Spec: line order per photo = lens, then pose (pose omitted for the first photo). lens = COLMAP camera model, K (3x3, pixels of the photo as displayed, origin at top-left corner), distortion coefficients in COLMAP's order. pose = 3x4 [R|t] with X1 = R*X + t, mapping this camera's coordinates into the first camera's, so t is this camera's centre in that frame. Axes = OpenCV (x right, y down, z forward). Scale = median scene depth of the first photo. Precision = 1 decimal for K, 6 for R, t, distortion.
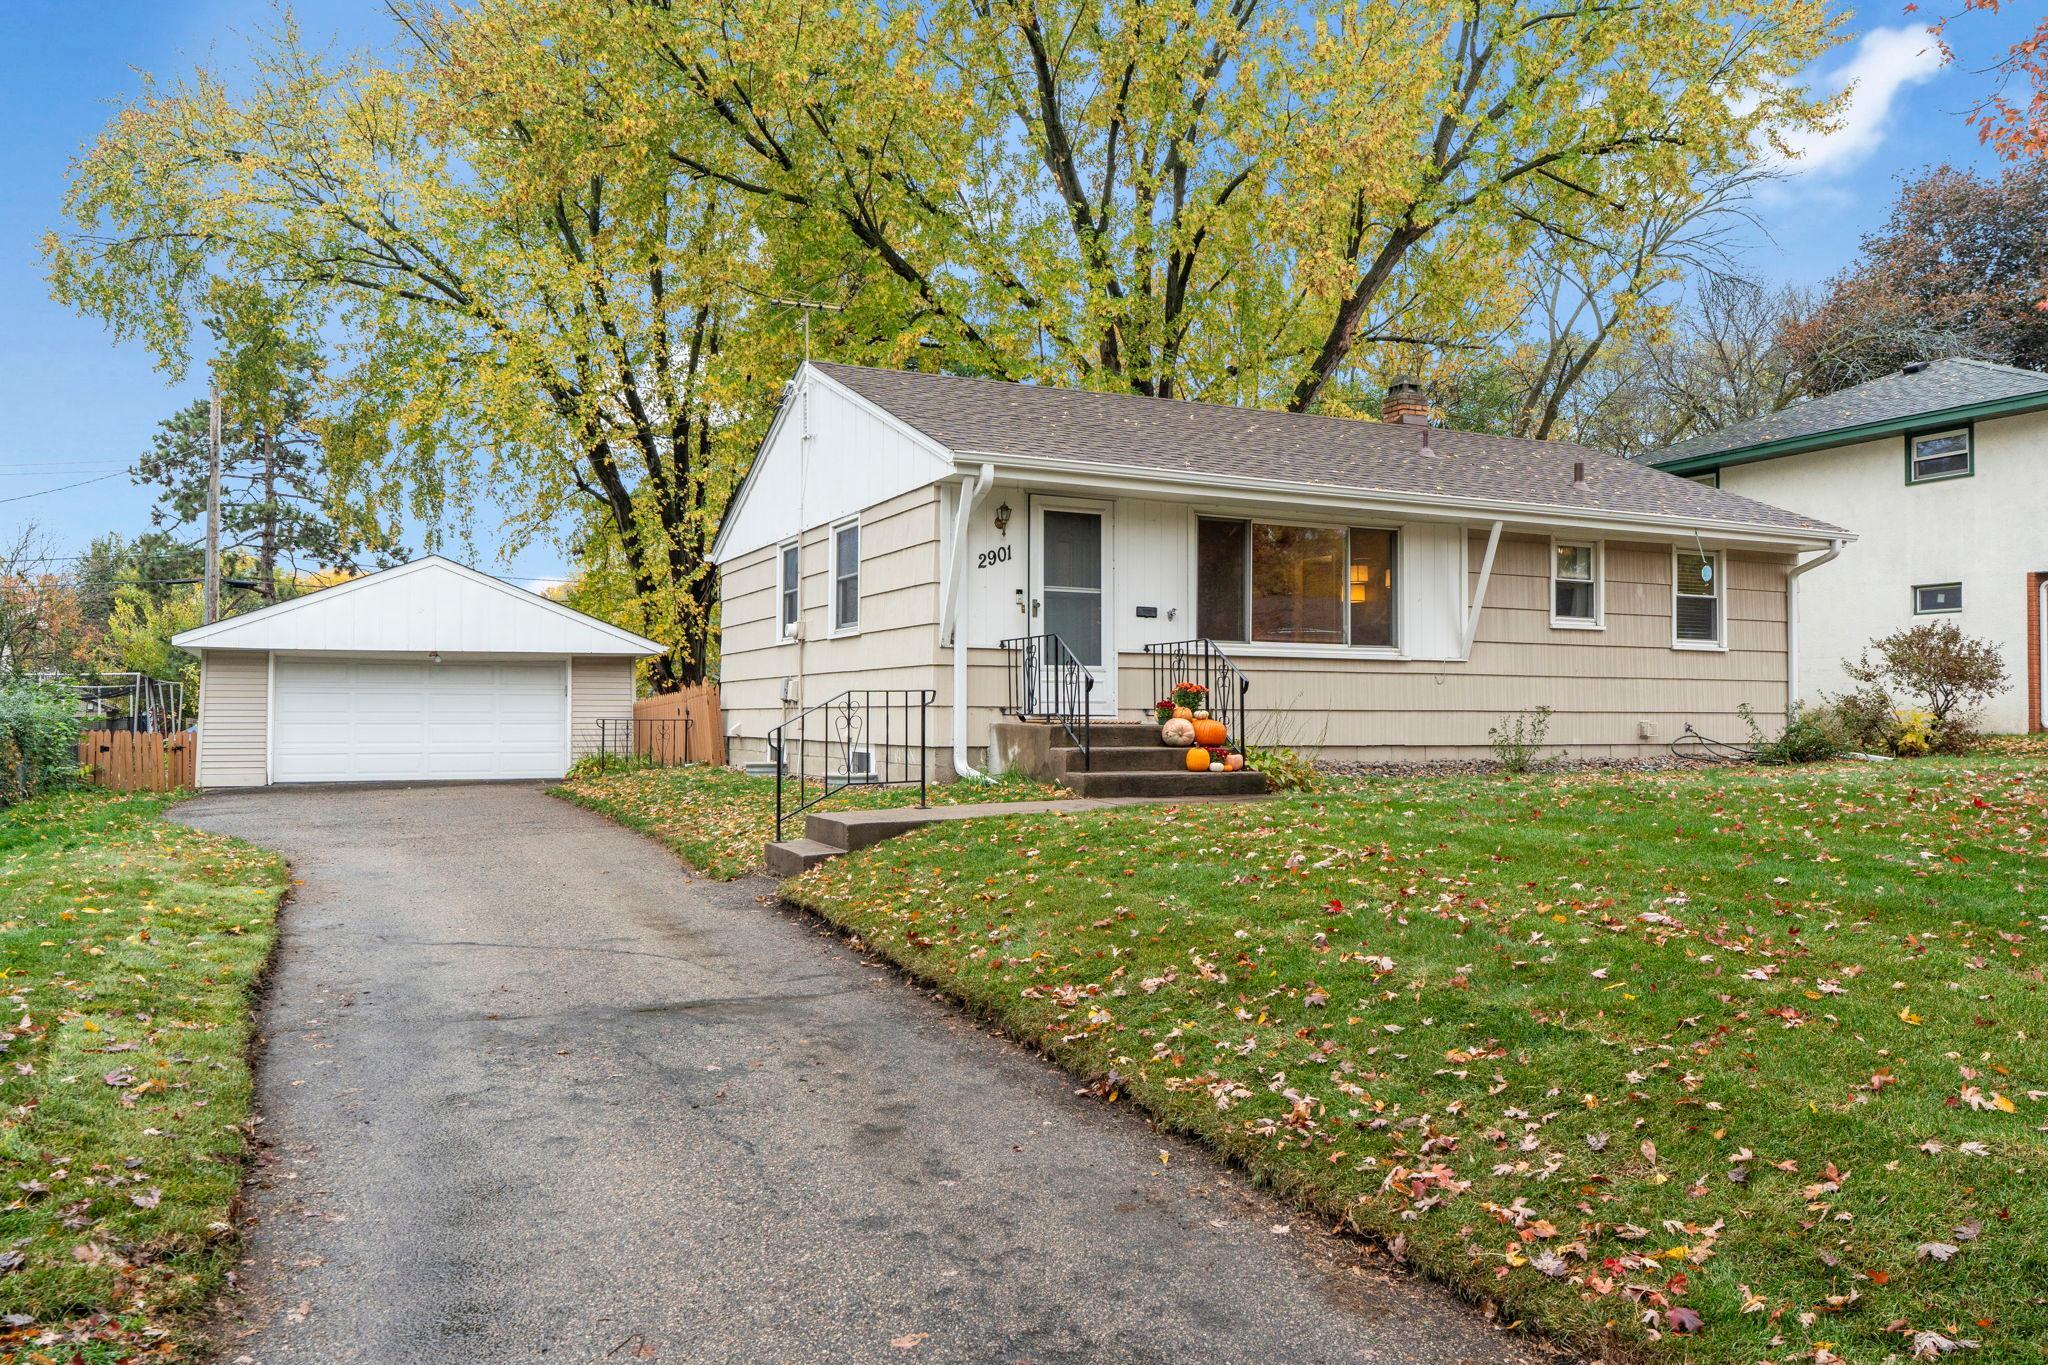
lens RADIAL K [[1448.7, 0, 1024.0], [0, 1448.7, 682.5], [0, 0, 1]] dist [0.000401, -0.000117]
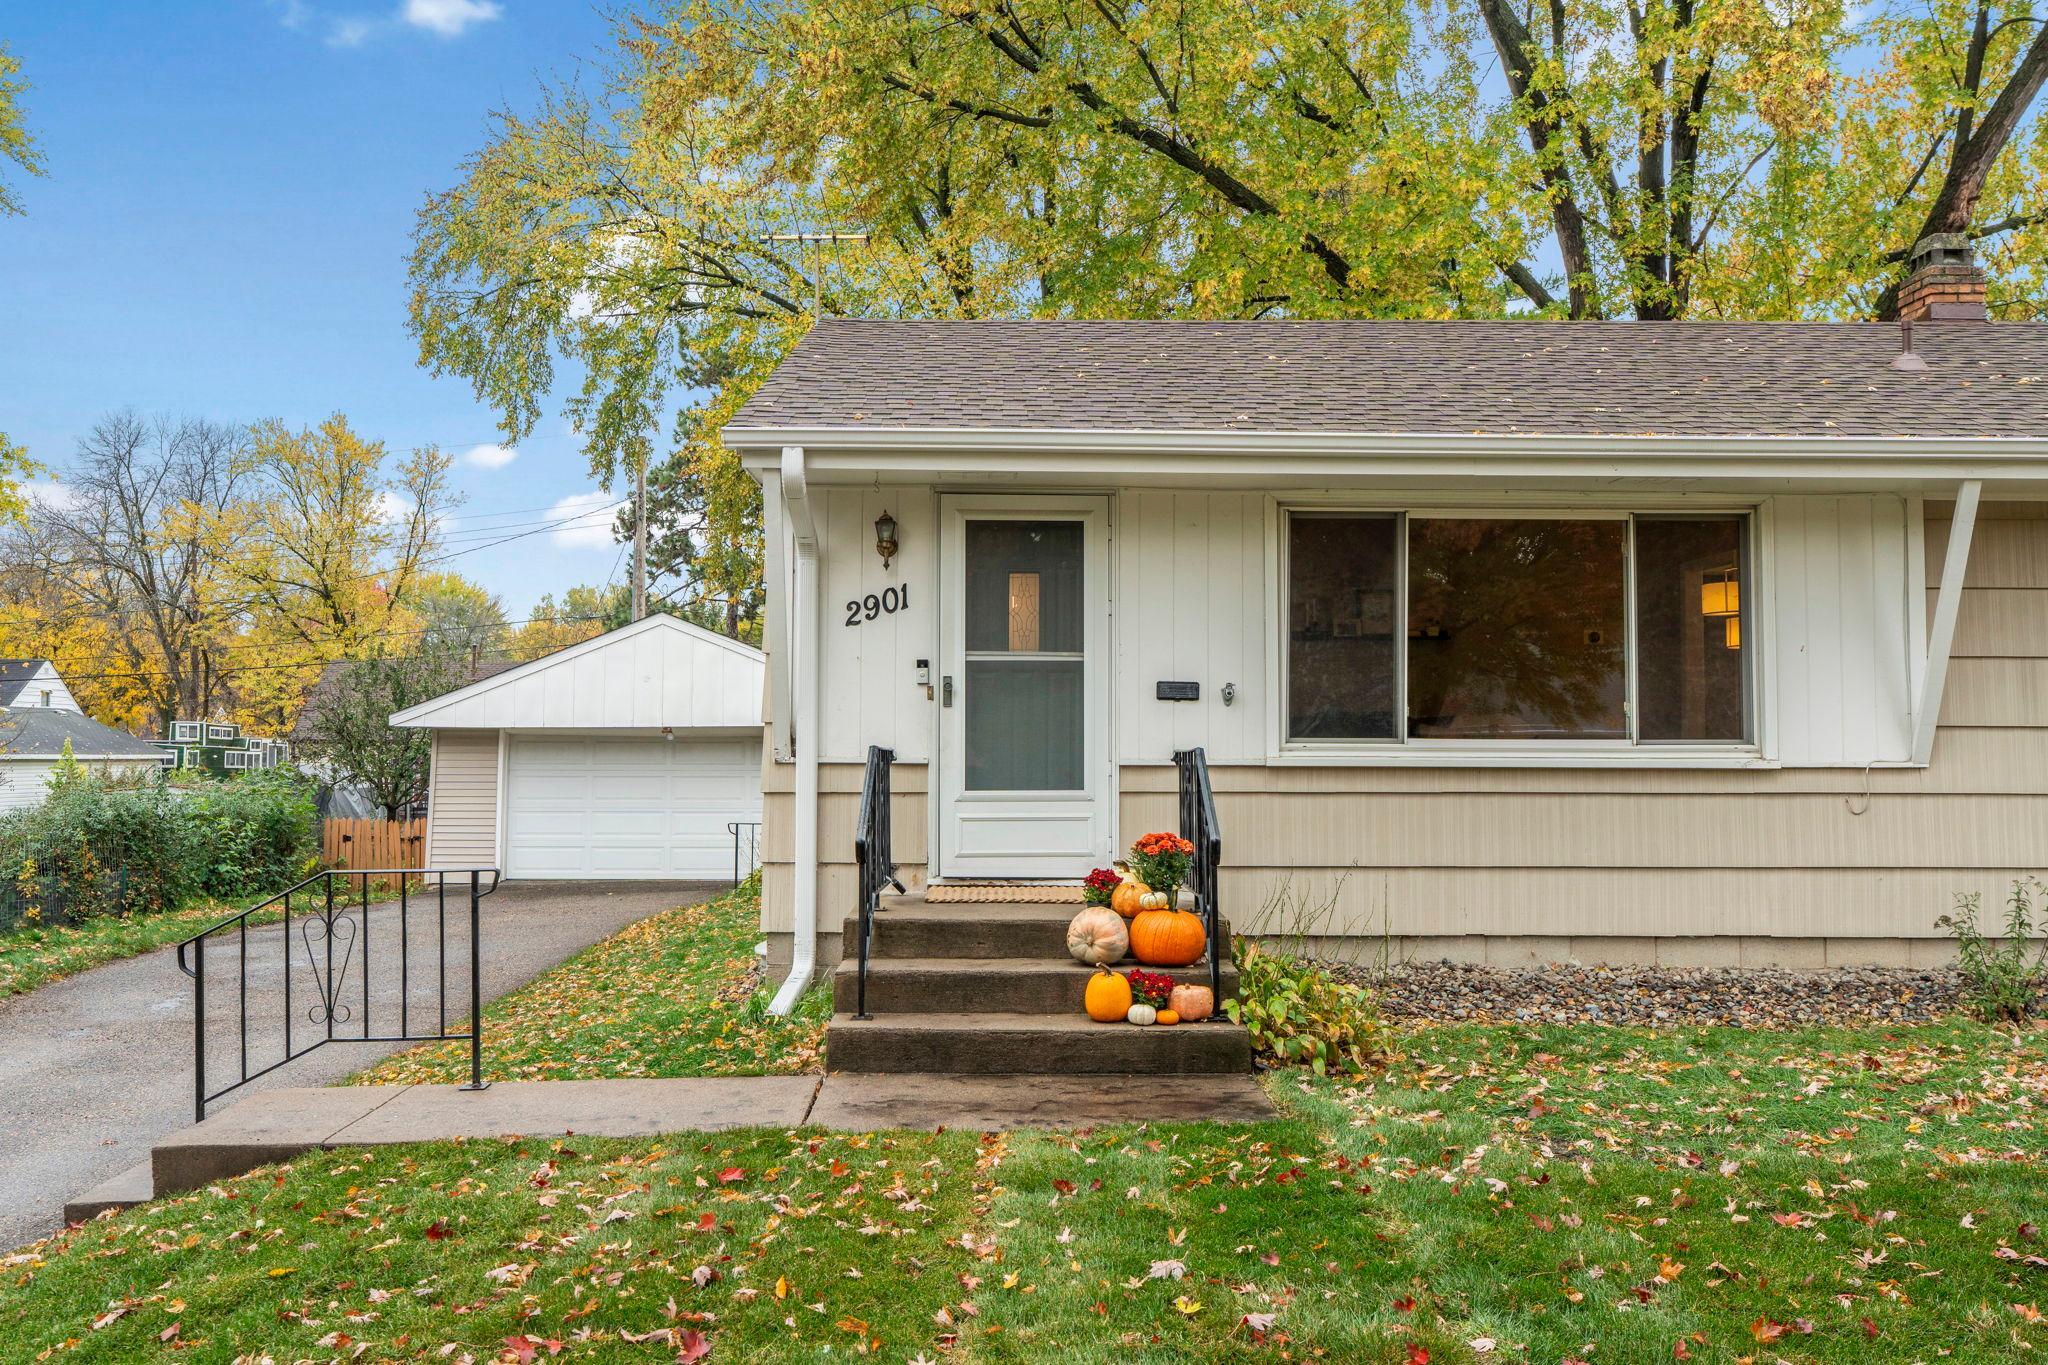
lens RADIAL K [[1591.5, 0, 1024.0], [0, 1591.5, 682.5], [0, 0, 1]] dist [0.002608, 0.003696]
pose [[0.908234, -0.019397, -0.418014, 0.284120], [0.009763, 0.999635, -0.025174, -0.037201], [0.418350, 0.018783, 0.908092, 0.423469]]
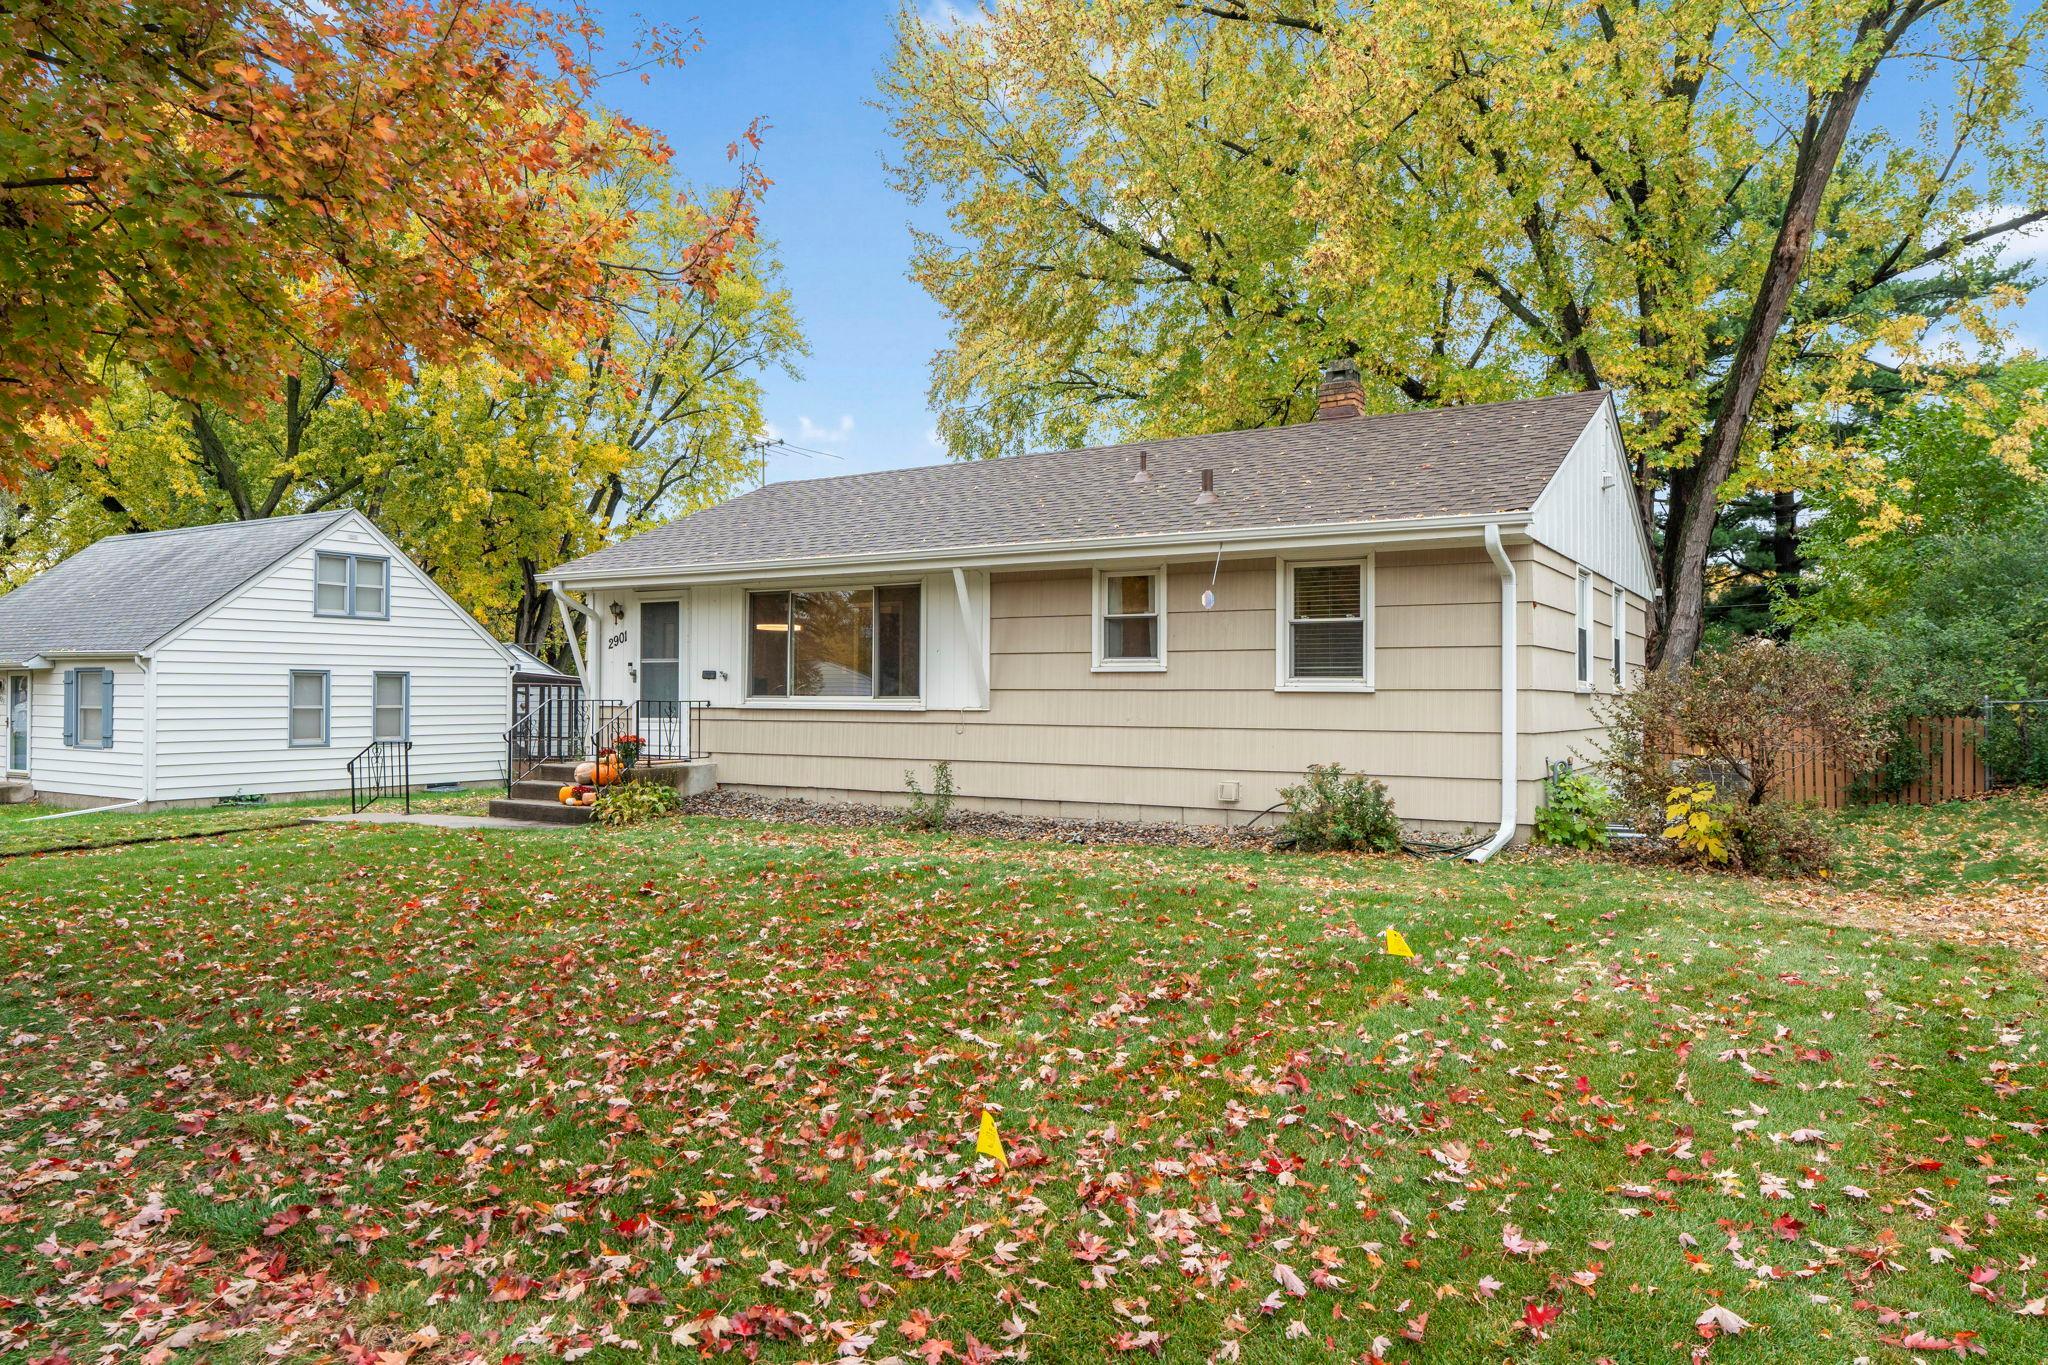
lens RADIAL K [[1334.2, 0, 1024.0], [0, 1334.2, 682.5], [0, 0, 1]] dist [-0.002233, 0.004601]
pose [[0.544210, -0.009763, -0.838892, 1.194954], [0.019082, 0.999818, 0.000744, -0.037712], [0.838732, -0.016413, 0.544298, 0.599343]]
